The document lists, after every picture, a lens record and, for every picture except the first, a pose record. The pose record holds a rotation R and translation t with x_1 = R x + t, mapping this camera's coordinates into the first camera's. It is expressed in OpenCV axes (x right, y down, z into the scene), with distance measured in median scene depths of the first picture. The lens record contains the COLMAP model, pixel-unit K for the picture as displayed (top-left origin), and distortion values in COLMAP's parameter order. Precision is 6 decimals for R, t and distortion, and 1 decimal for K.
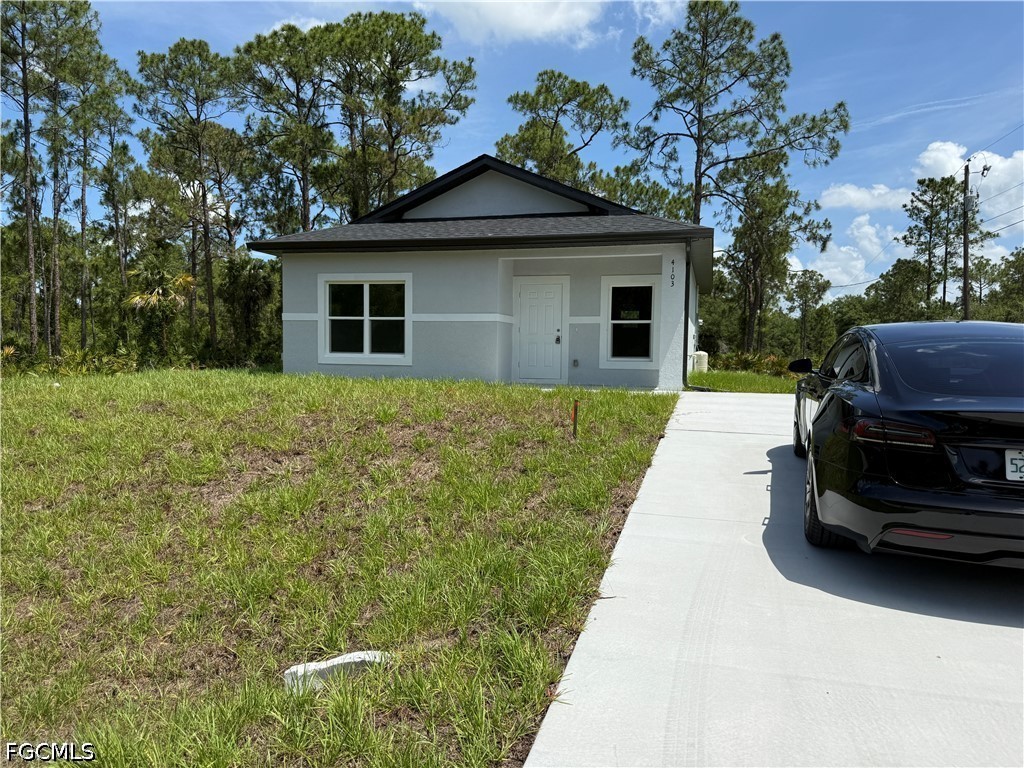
lens RADIAL K [[716.8, 0, 512.0], [0, 716.8, 384.0], [0, 0, 1]] dist [0.046388, -0.002362]
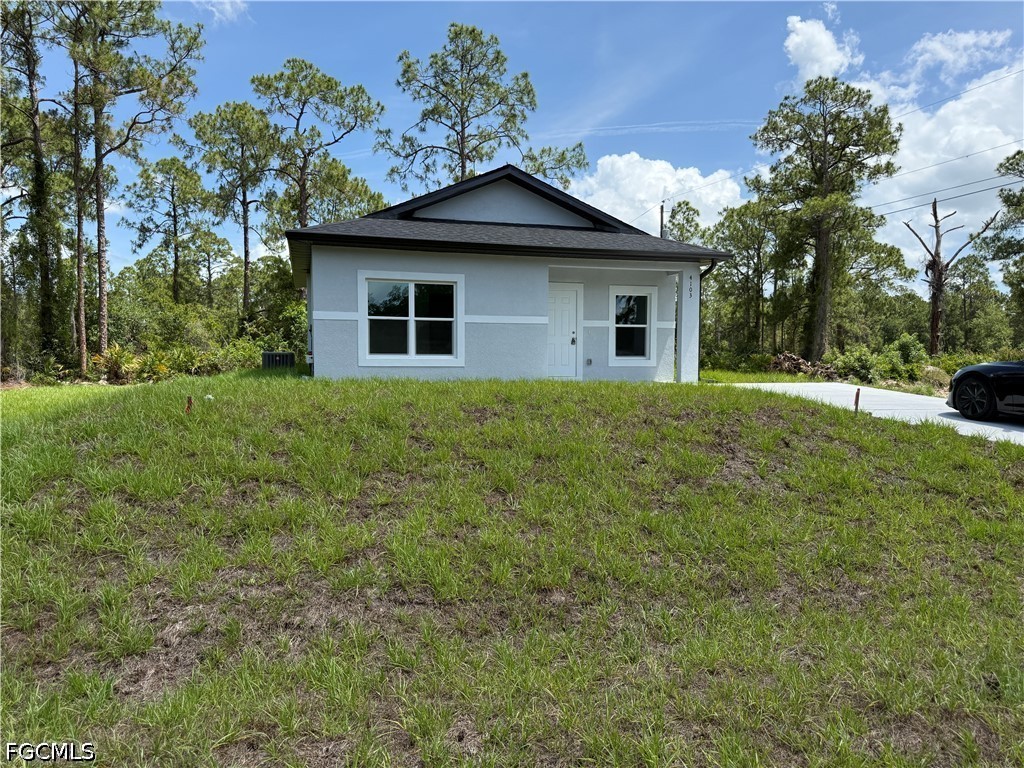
lens RADIAL K [[716.8, 0, 512.0], [0, 716.8, 384.0], [0, 0, 1]] dist [0.046388, -0.002362]
pose [[0.858343, -0.028727, 0.512272, -0.581739], [0.029980, 0.999534, 0.005819, -0.004758], [-0.512200, 0.010363, 0.858804, 0.099239]]
